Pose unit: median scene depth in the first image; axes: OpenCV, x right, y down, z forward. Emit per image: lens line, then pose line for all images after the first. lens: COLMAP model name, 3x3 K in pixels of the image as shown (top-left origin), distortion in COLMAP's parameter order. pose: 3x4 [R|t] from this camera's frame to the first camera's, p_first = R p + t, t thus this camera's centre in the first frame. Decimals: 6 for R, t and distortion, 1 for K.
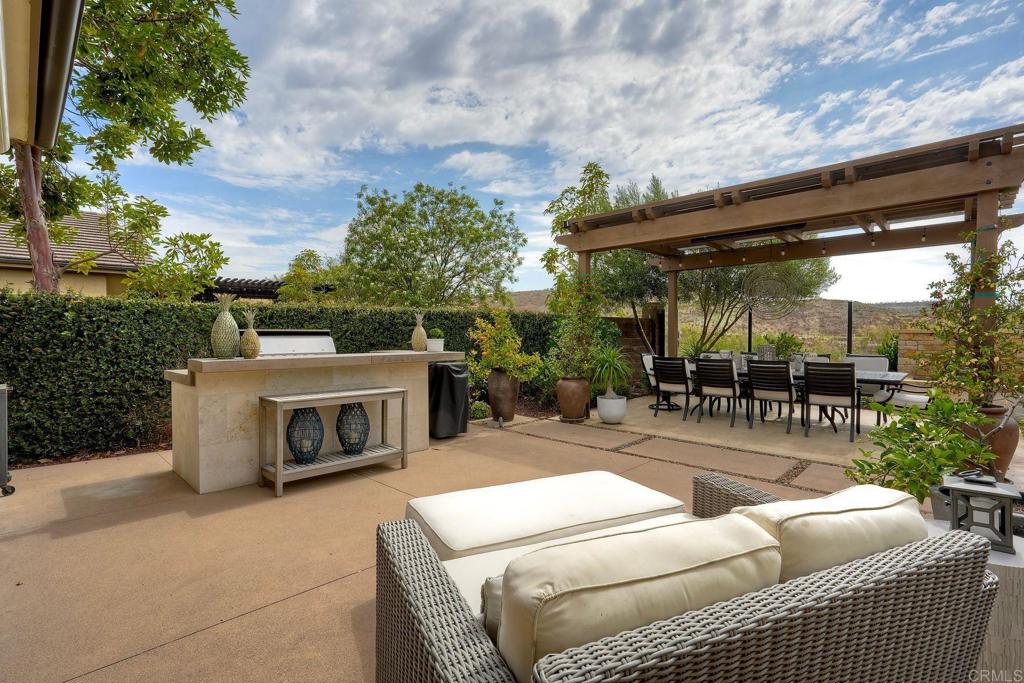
lens RADIAL K [[464.1, 0, 518.1], [0, 464.1, 345.6], [0, 0, 1]] dist [-0.007326, 0.002452]
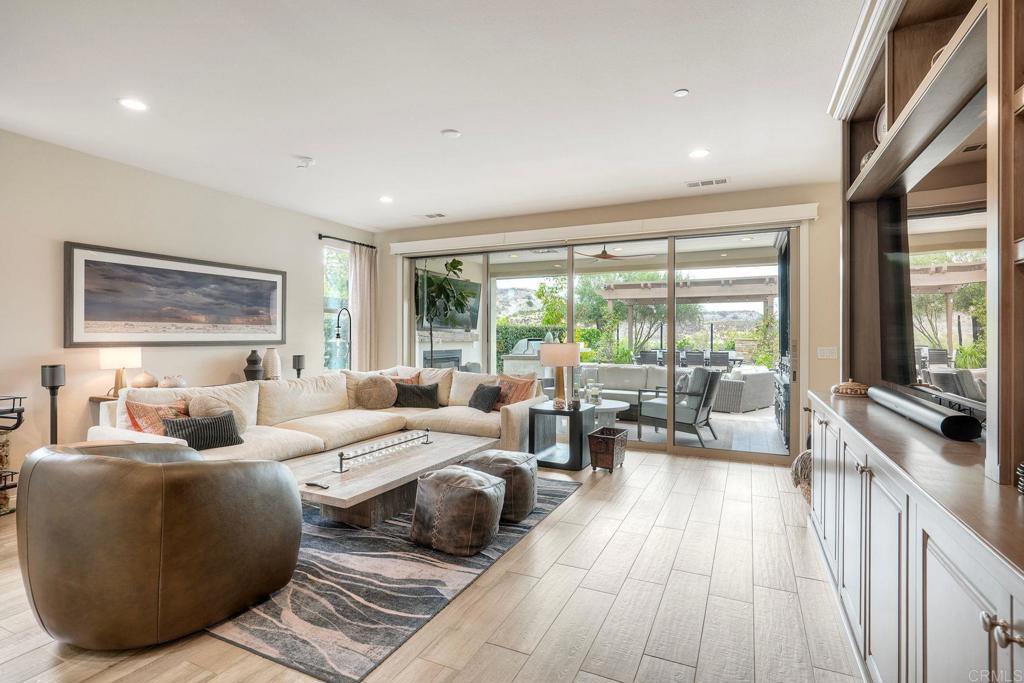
lens RADIAL K [[501.9, 0, 511.1], [0, 501.9, 337.1], [0, 0, 1]] dist [-0.002927, 0.002421]
pose [[0.943911, 0.006786, 0.330131, -1.004138], [0.001062, 0.999721, -0.023586, 0.014695], [-0.330199, 0.022614, 0.943641, -0.920649]]
